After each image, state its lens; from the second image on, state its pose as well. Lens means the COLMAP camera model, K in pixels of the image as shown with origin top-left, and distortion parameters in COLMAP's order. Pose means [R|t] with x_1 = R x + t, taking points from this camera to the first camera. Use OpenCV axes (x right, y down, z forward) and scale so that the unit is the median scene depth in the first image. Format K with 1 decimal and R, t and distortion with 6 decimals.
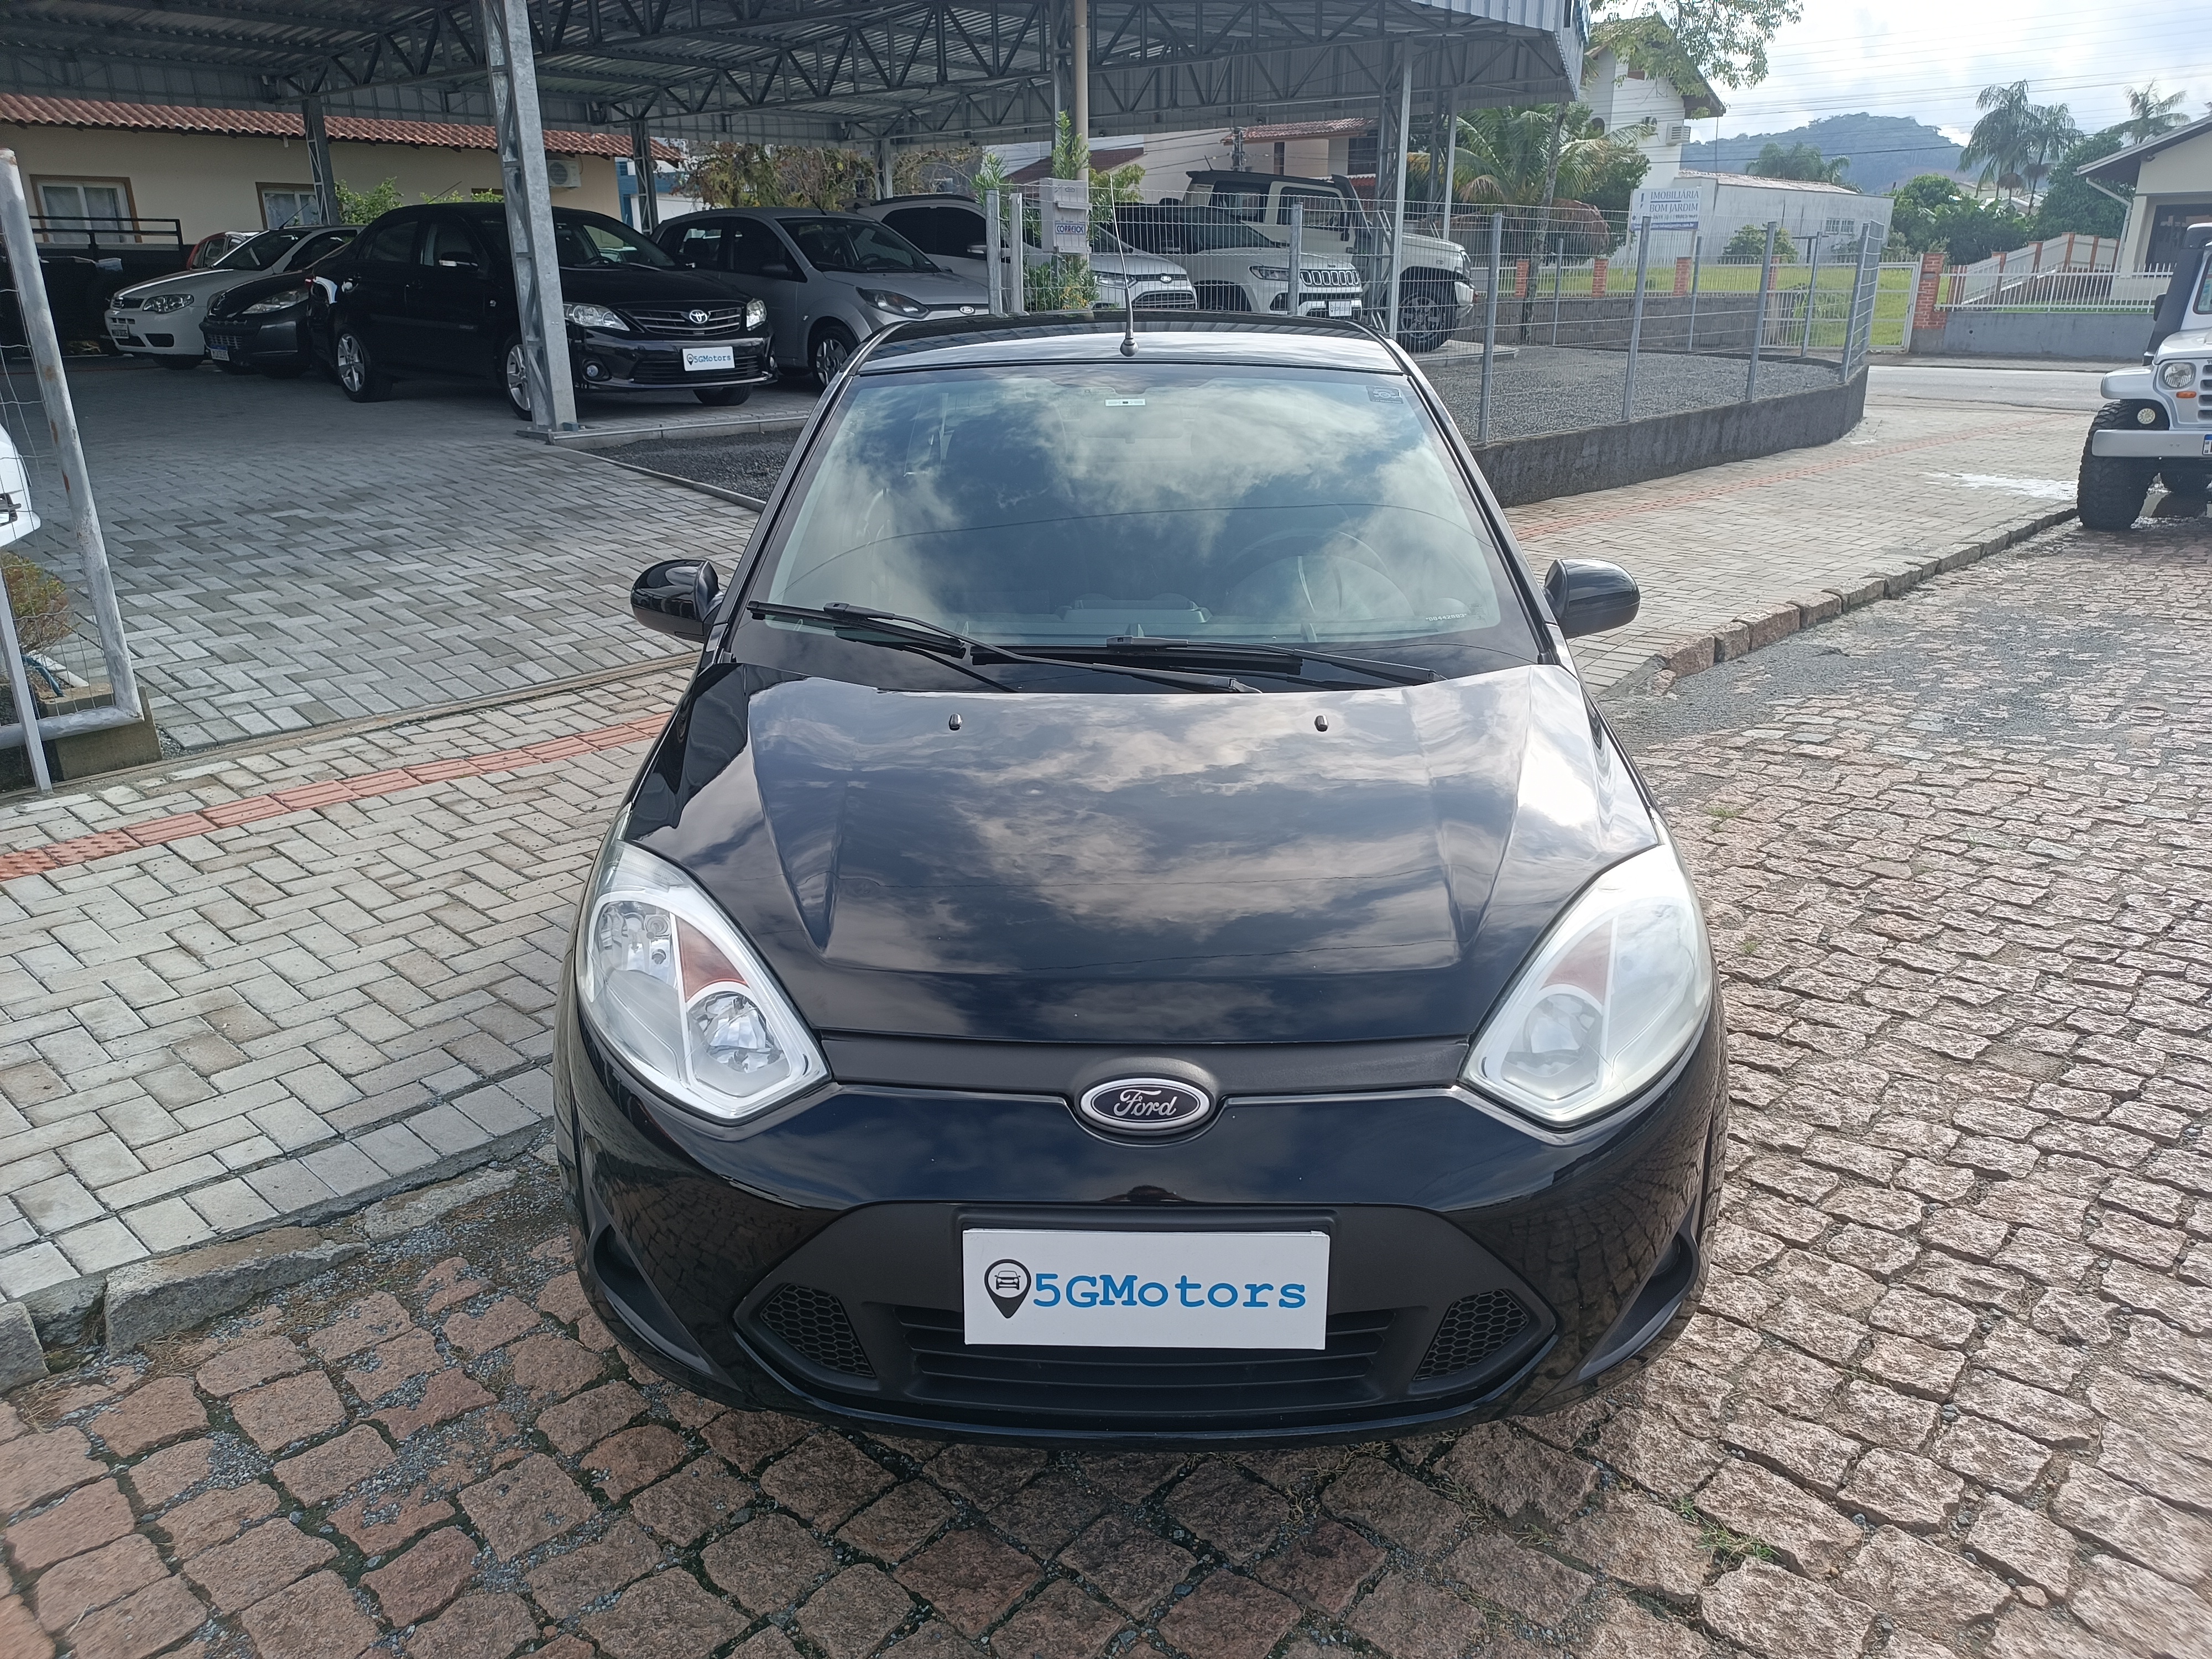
lens RADIAL K [[1592.4, 0, 1106.0], [0, 1592.4, 829.5], [0, 0, 1]] dist [0.029306, -0.024940]
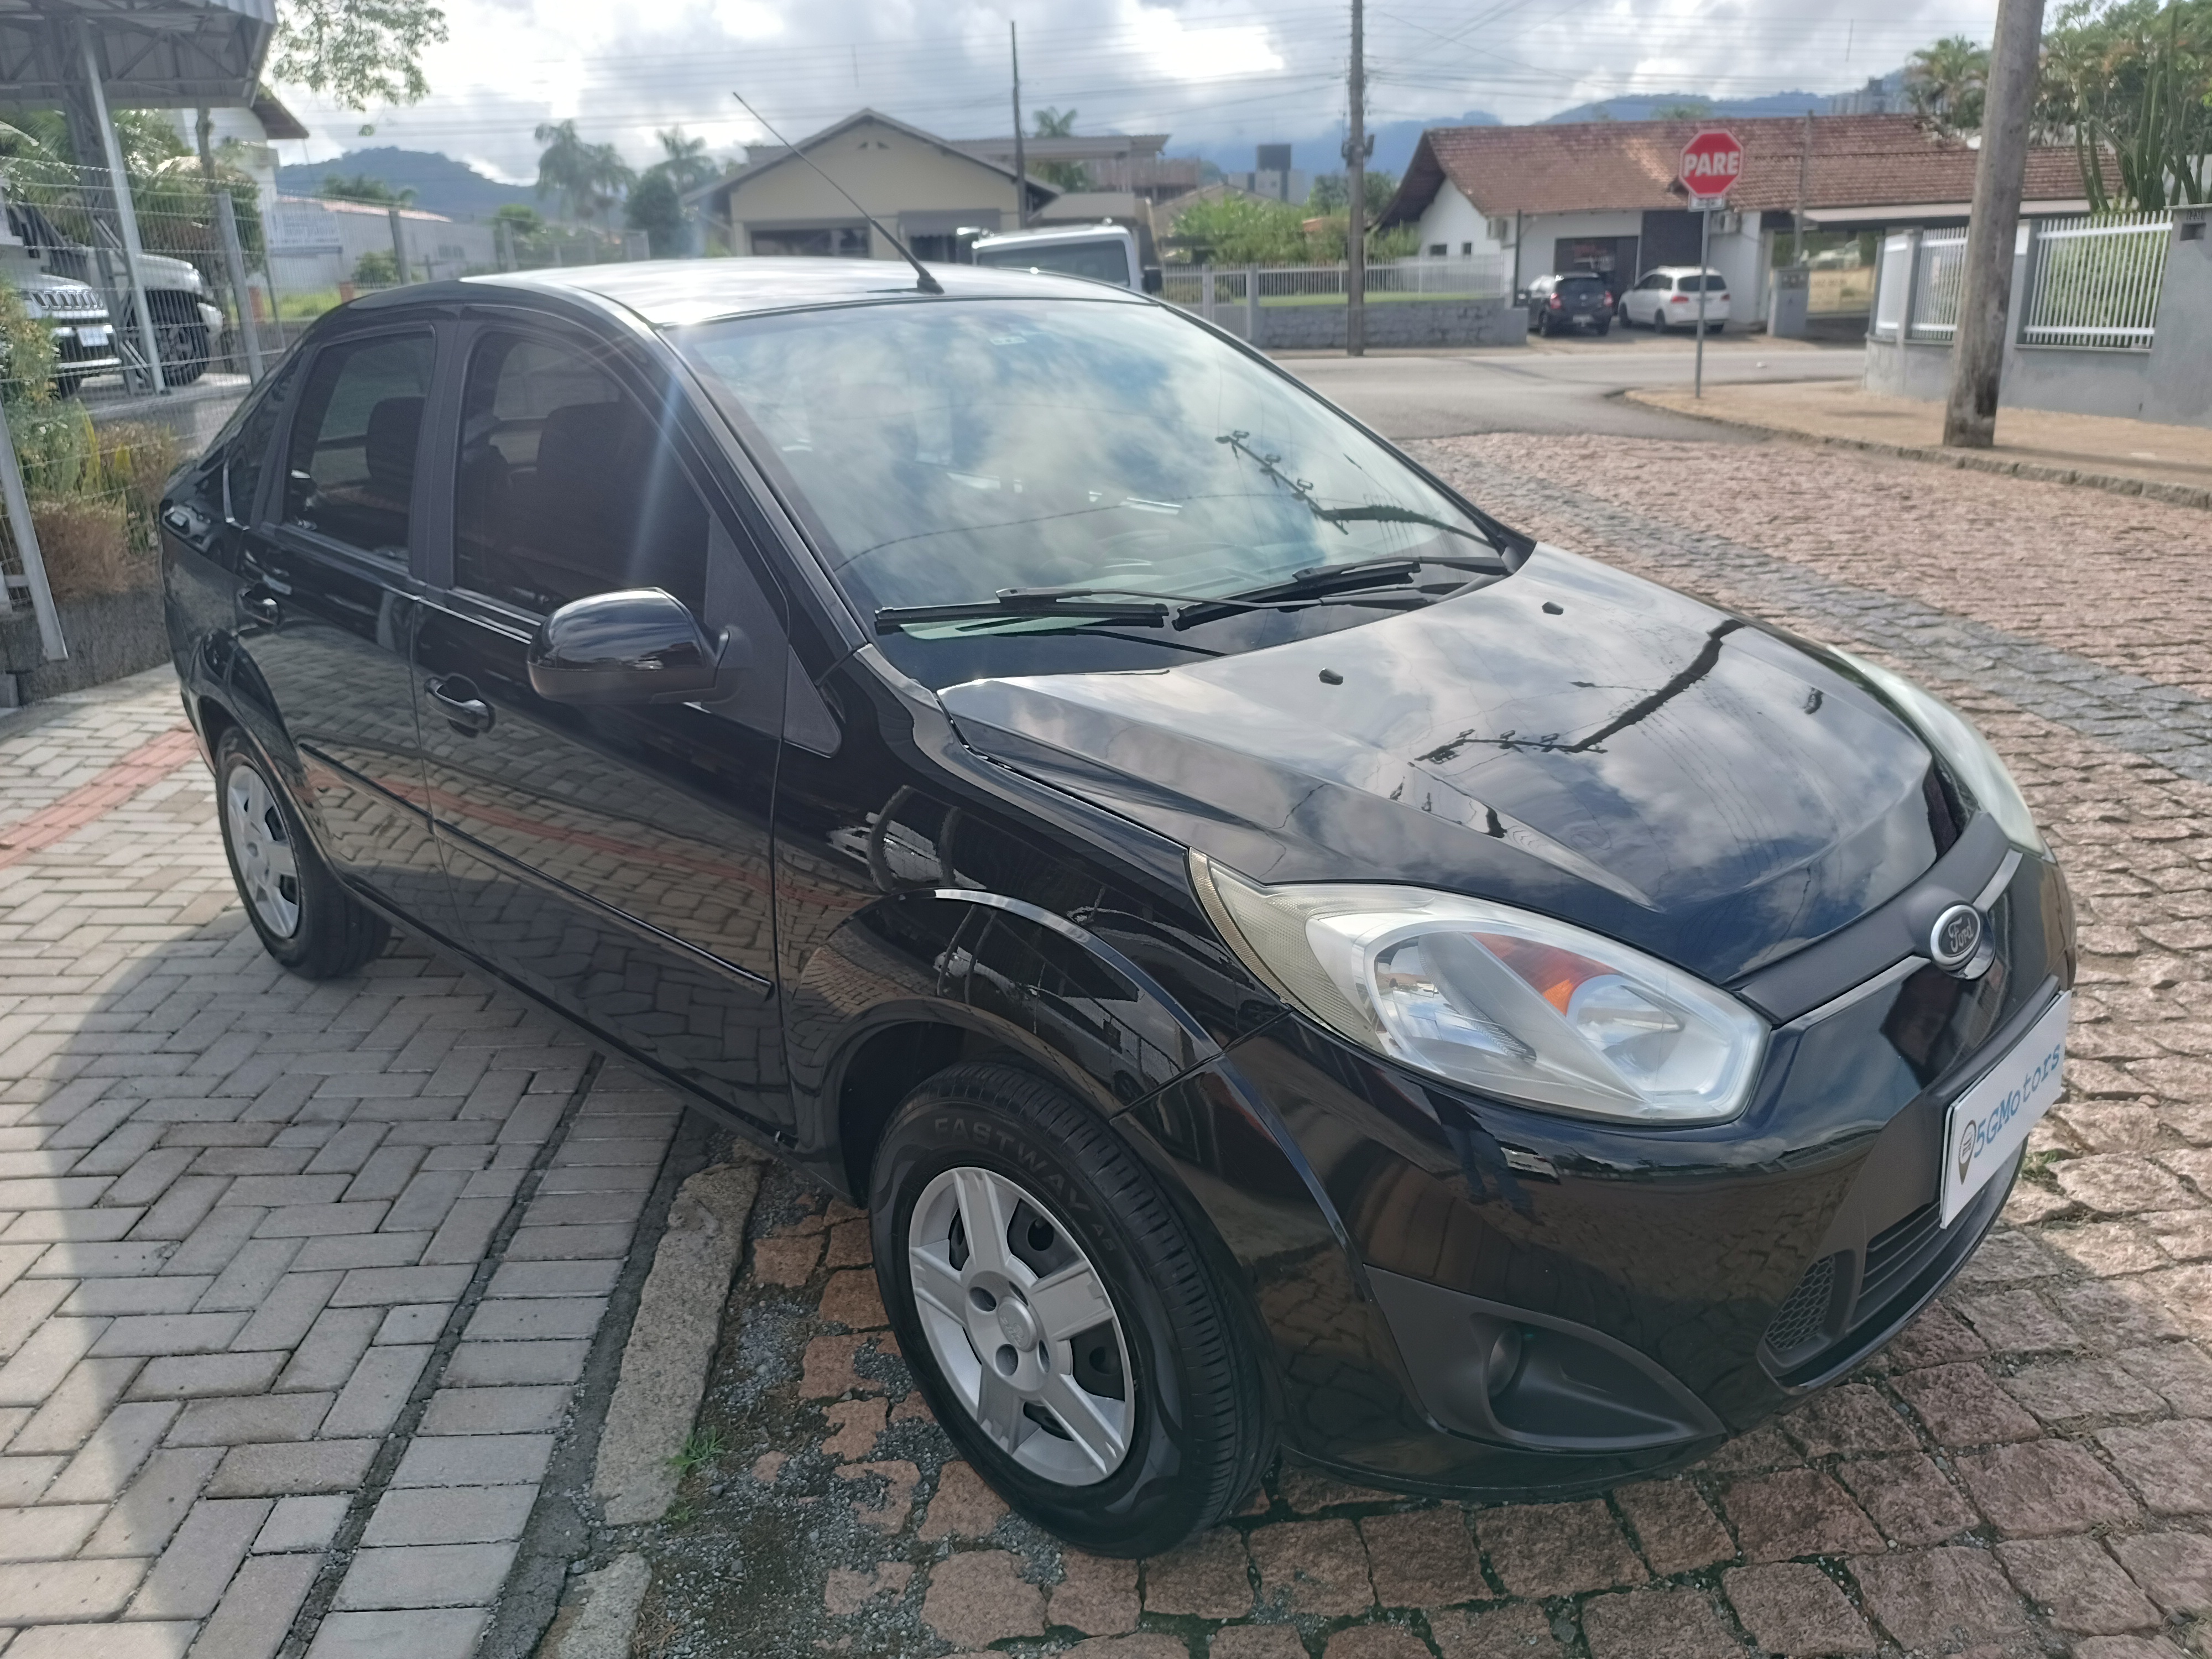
lens RADIAL K [[1592.4, 0, 1106.0], [0, 1592.4, 829.5], [0, 0, 1]] dist [0.029306, -0.024940]
pose [[0.690260, -0.253689, 0.677630, -0.472672], [0.265993, 0.959912, 0.088418, -0.058836], [-0.672896, 0.119213, 0.730068, 0.280568]]
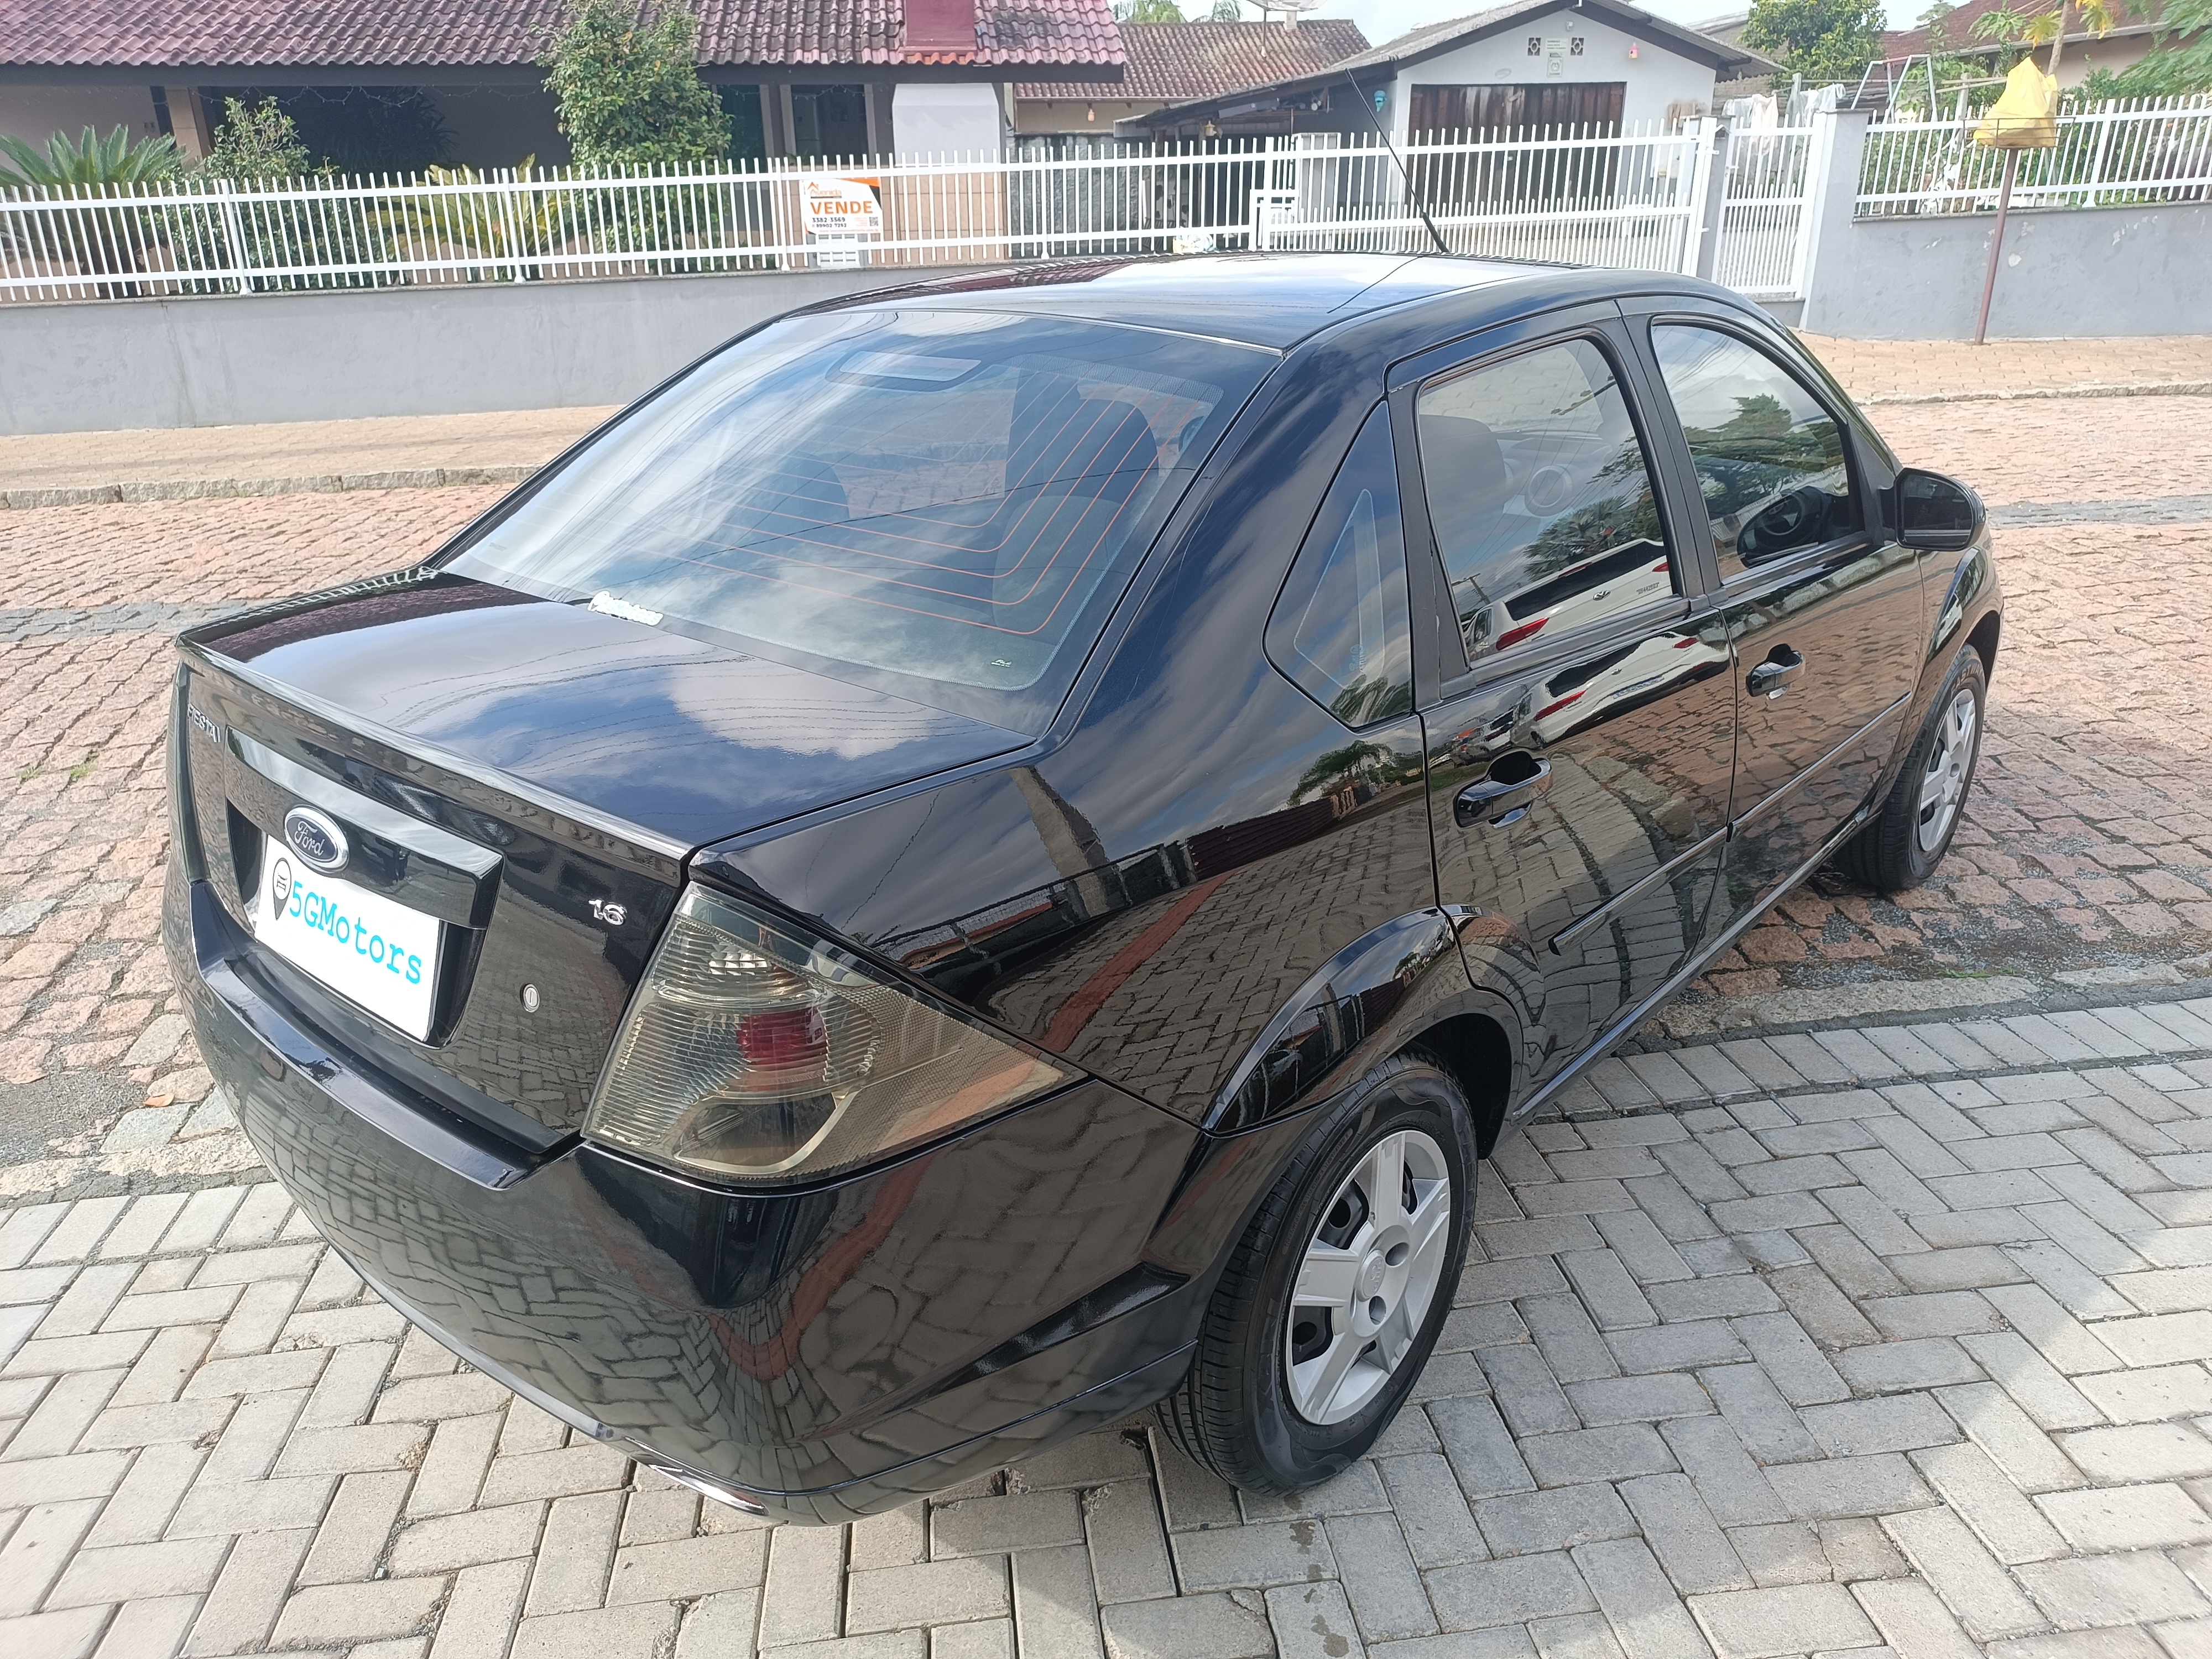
lens RADIAL K [[1618.6, 0, 1149.9], [0, 1618.6, 829.6], [0, 0, 1]] dist [-0.015748, 0.000191]
pose [[-0.776181, -0.217660, 0.591749, -0.408294], [0.222121, 0.783963, 0.579711, -0.511671], [-0.590089, 0.581401, -0.560150, 1.517972]]
